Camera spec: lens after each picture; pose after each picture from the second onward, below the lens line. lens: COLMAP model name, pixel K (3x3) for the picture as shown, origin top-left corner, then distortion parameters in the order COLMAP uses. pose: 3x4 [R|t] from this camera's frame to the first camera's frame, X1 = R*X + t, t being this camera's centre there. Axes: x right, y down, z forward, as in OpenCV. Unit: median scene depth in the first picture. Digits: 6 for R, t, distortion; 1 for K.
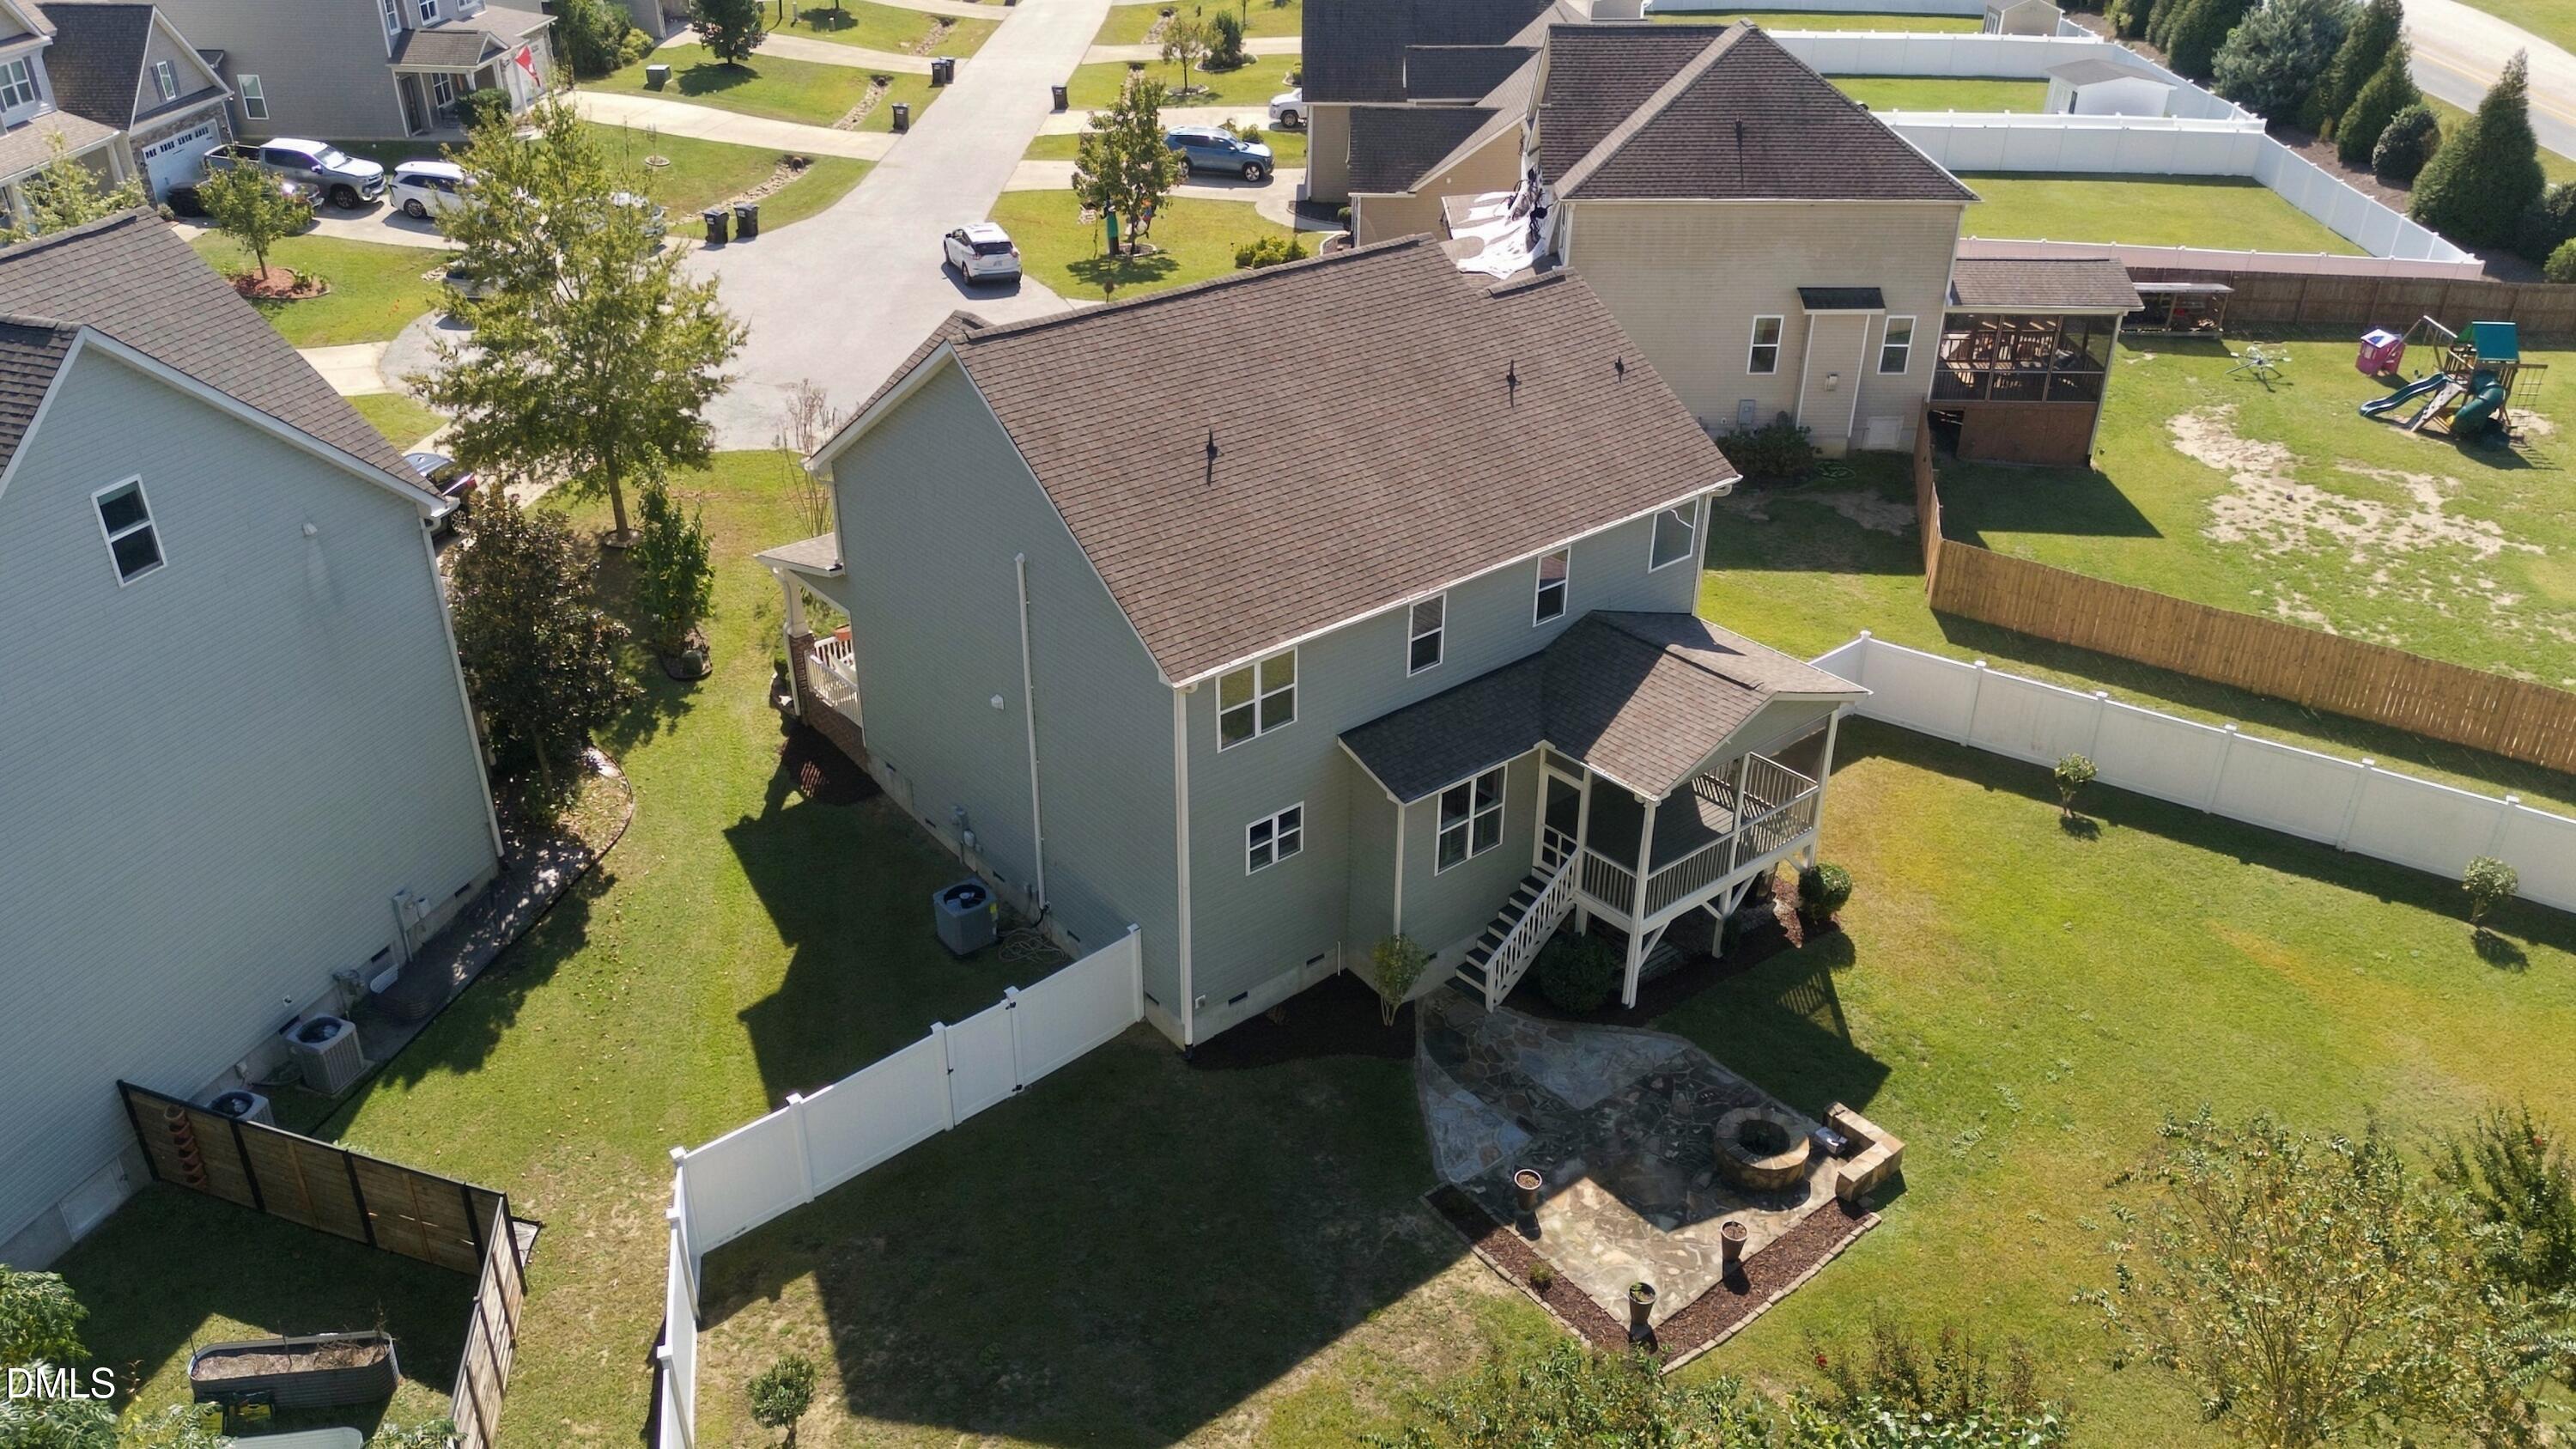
lens RADIAL K [[1905.5, 0, 1288.0], [0, 1905.5, 724.5], [0, 0, 1]] dist [0.052865, -0.046610]
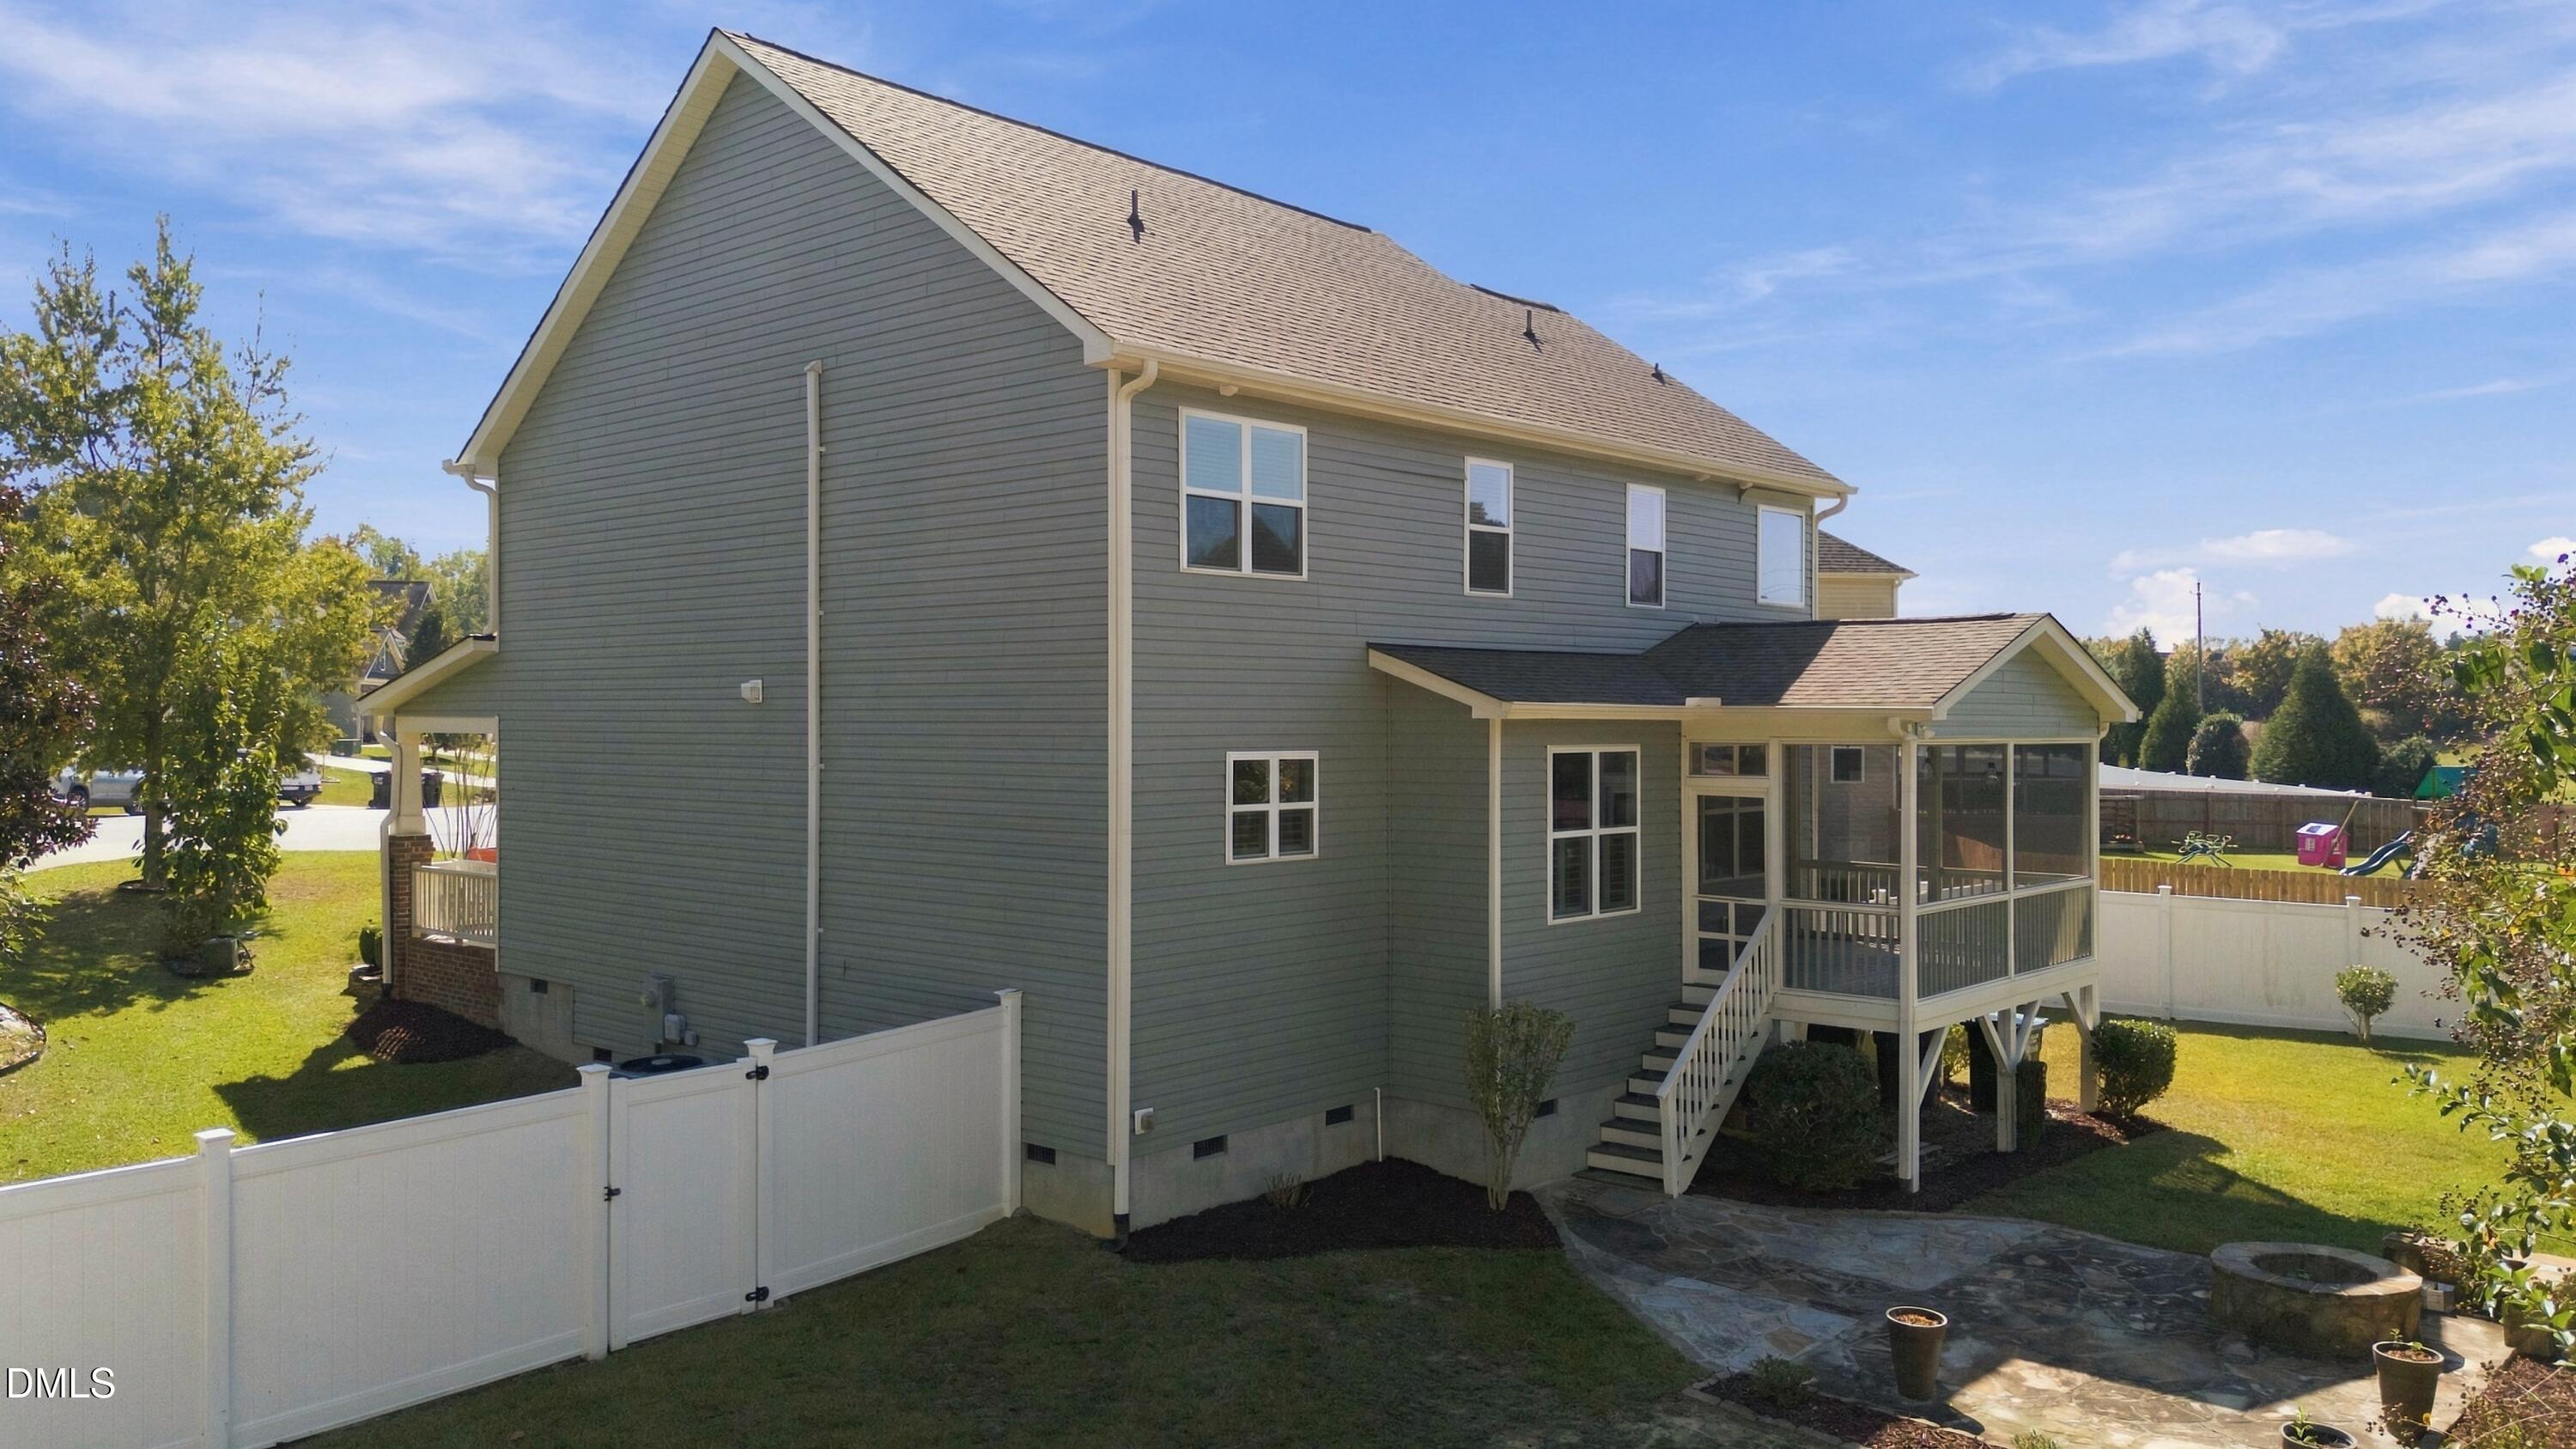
lens RADIAL K [[1905.5, 0, 1288.0], [0, 1905.5, 724.5], [0, 0, 1]] dist [0.052865, -0.046610]
pose [[0.989018, -0.005104, 0.147707, -0.078124], [0.076136, 0.874184, -0.479589, 0.283077], [-0.126675, 0.485568, 0.864972, 0.488422]]
